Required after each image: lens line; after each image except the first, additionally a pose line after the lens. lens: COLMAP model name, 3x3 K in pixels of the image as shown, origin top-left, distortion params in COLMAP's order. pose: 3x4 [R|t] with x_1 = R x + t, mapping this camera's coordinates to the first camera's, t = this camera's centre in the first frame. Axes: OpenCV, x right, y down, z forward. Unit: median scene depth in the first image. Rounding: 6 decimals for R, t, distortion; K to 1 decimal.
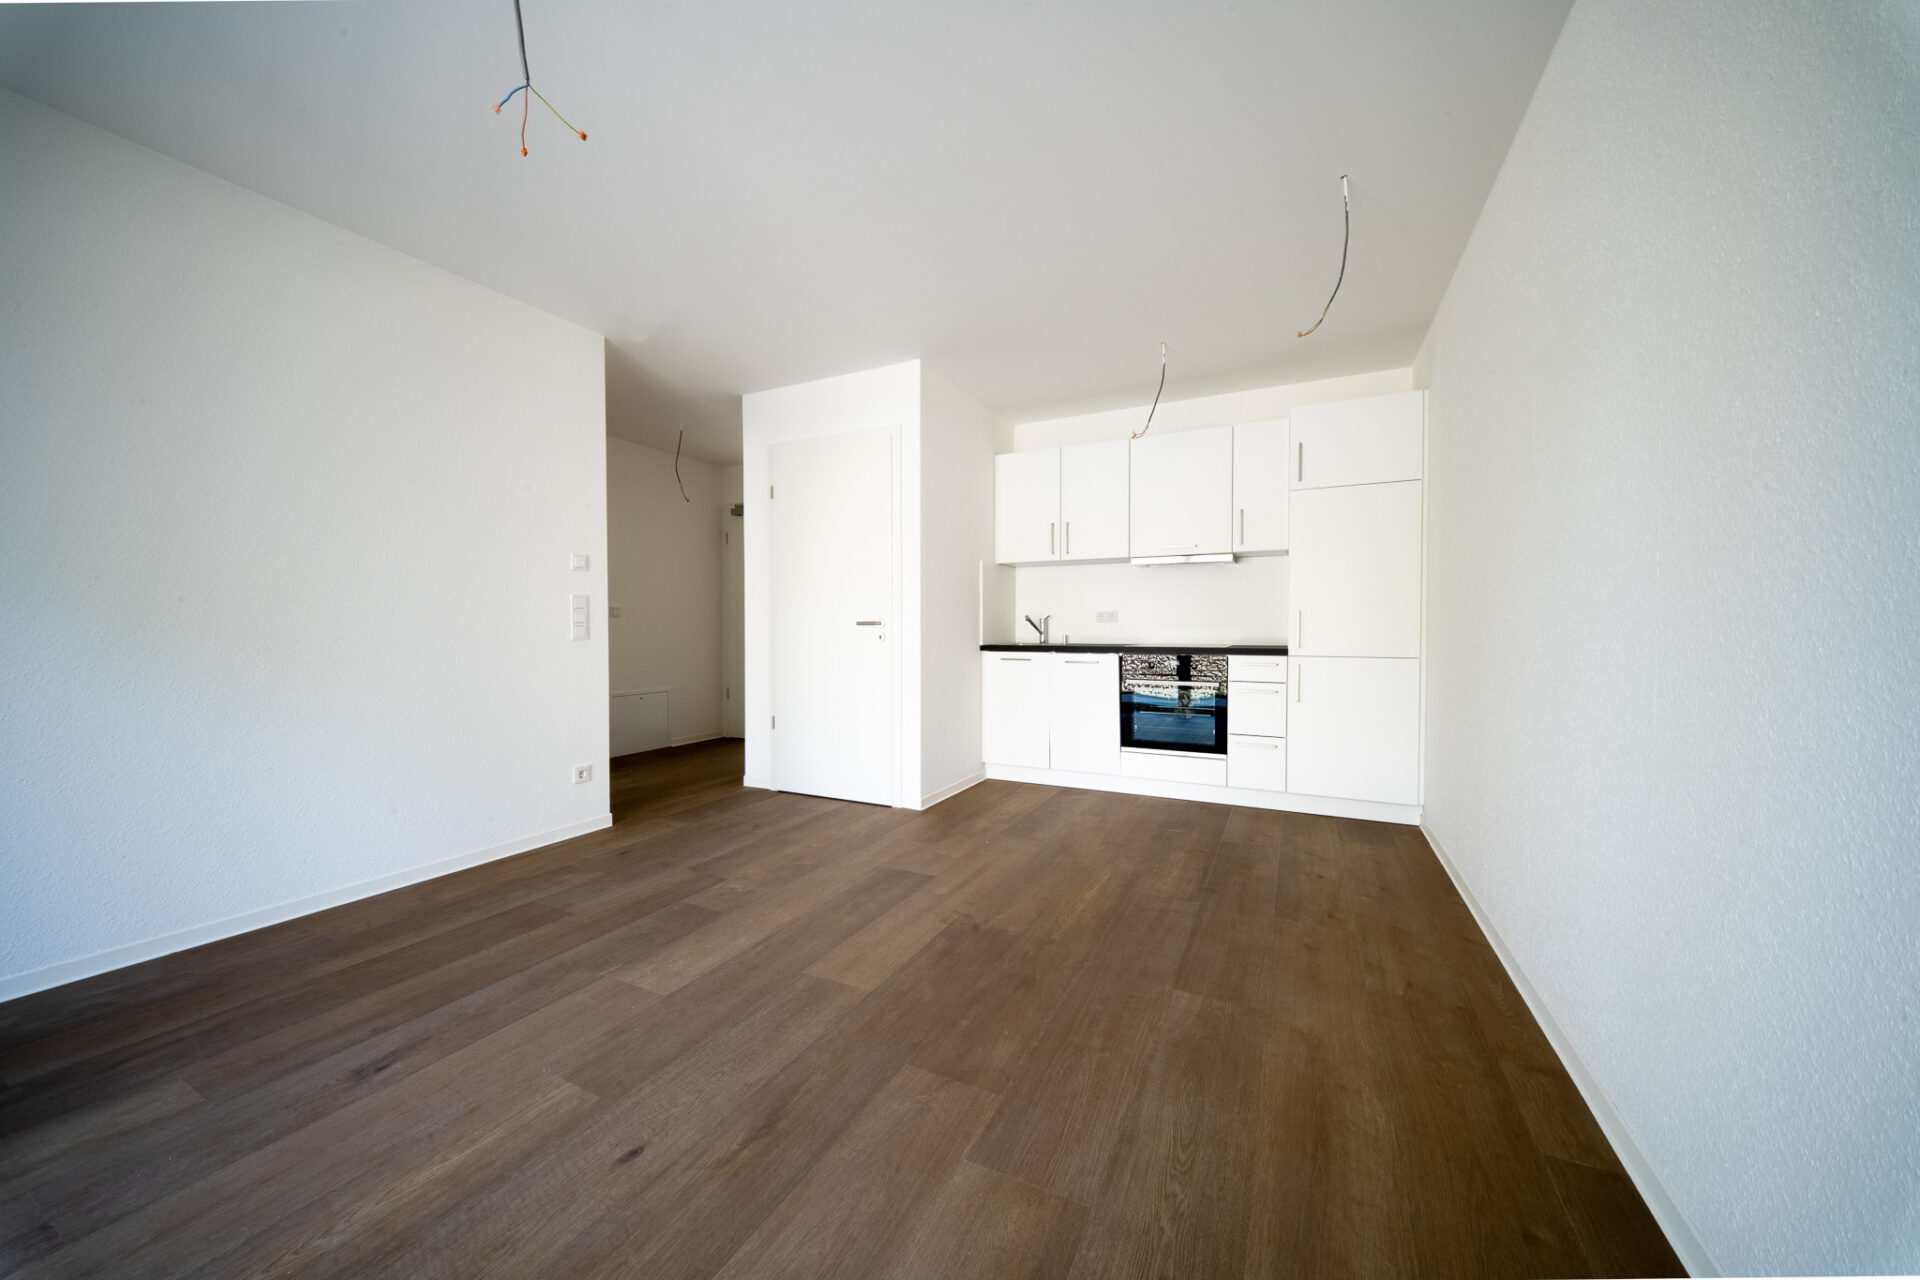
lens RADIAL K [[693.5, 0, 957.7], [0, 693.5, 634.8], [0, 0, 1]] dist [-0.000462, -0.002401]
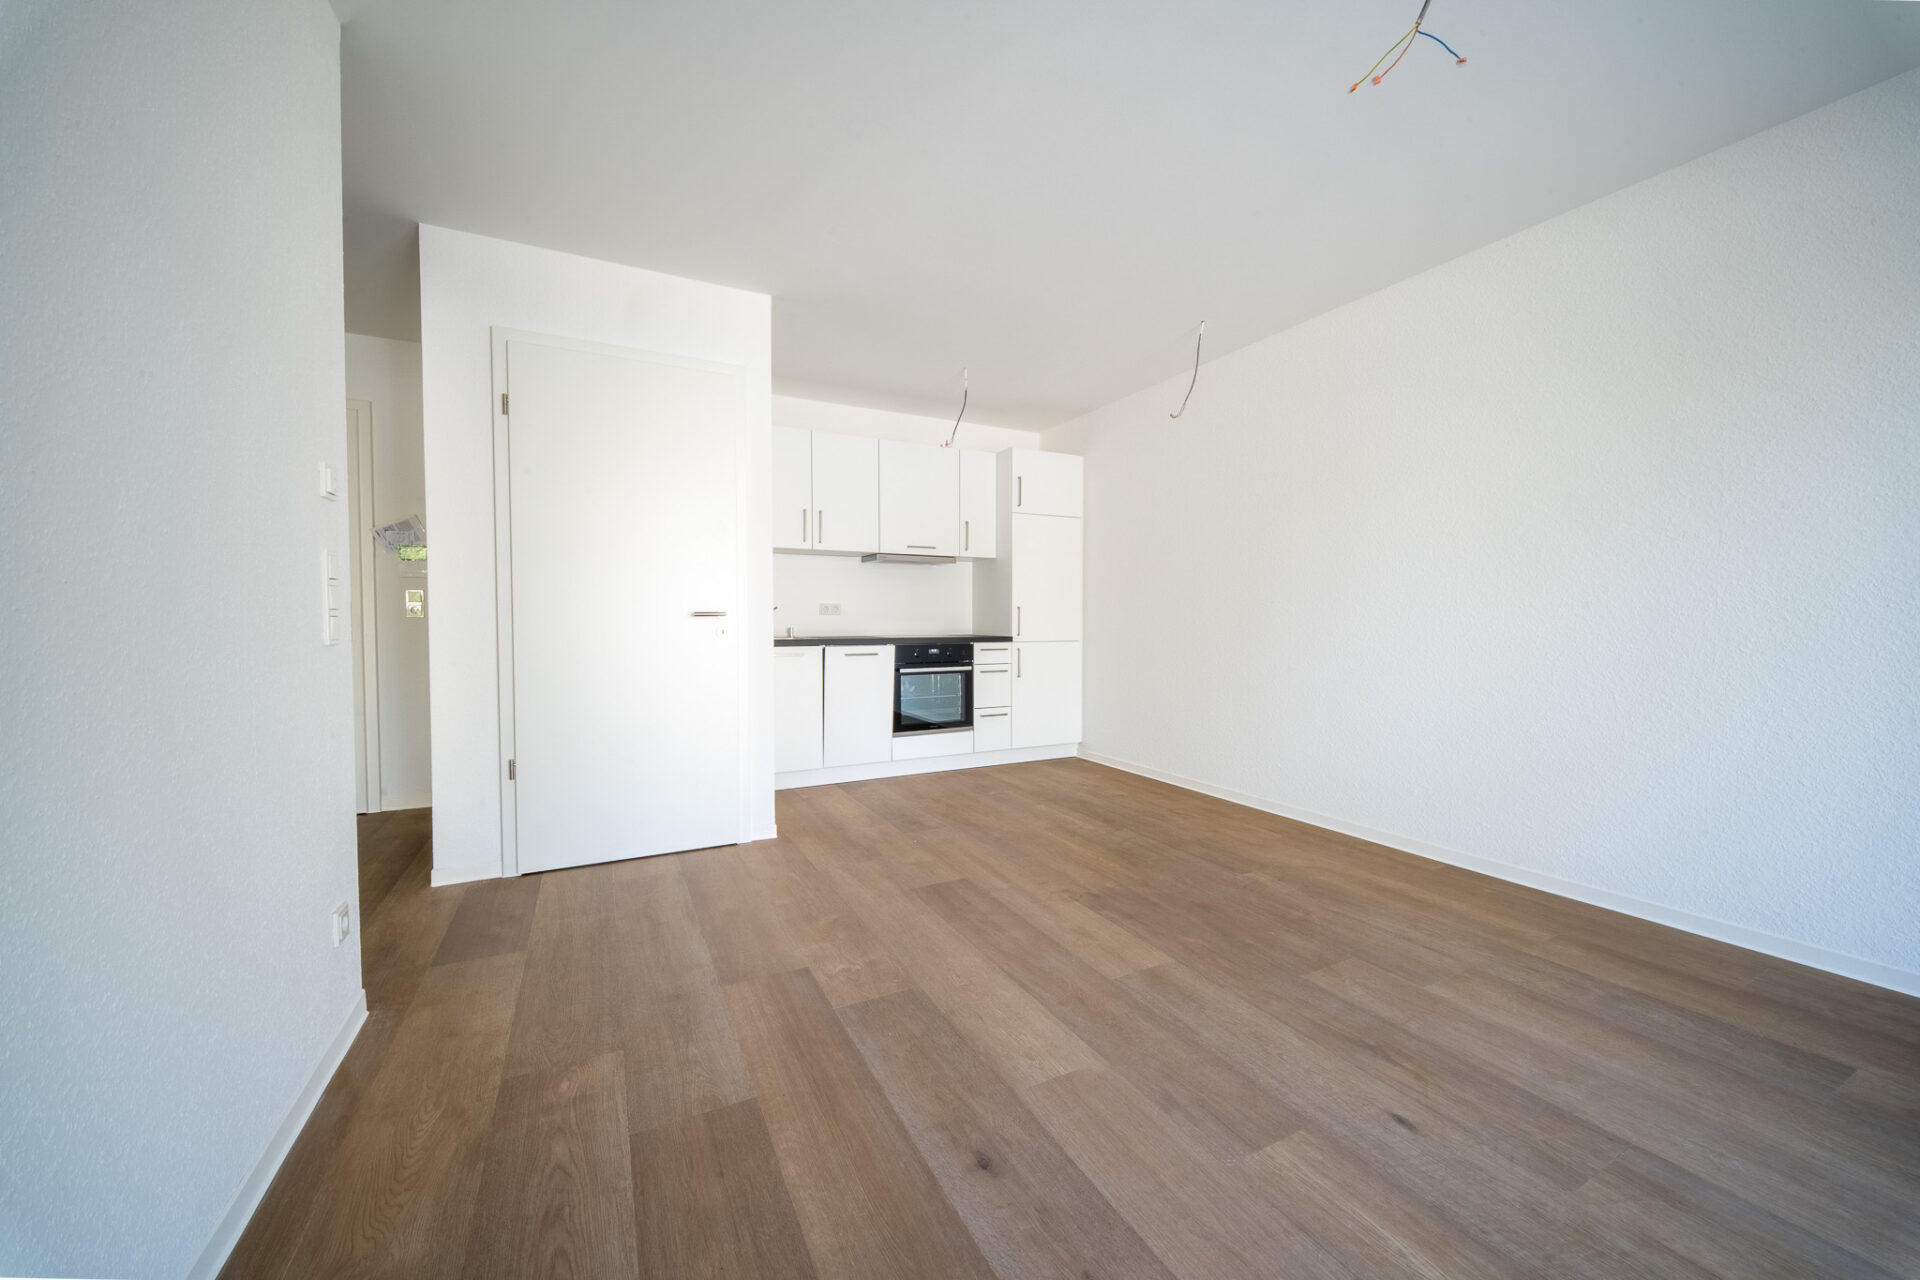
lens RADIAL K [[693.5, 0, 957.4], [0, 693.5, 634.3], [0, 0, 1]] dist [-0.000462, -0.002401]
pose [[0.588576, -0.018467, 0.808231, -0.874613], [0.010221, 0.999829, 0.015402, -0.005708], [-0.808377, -0.000805, 0.588664, 0.477333]]
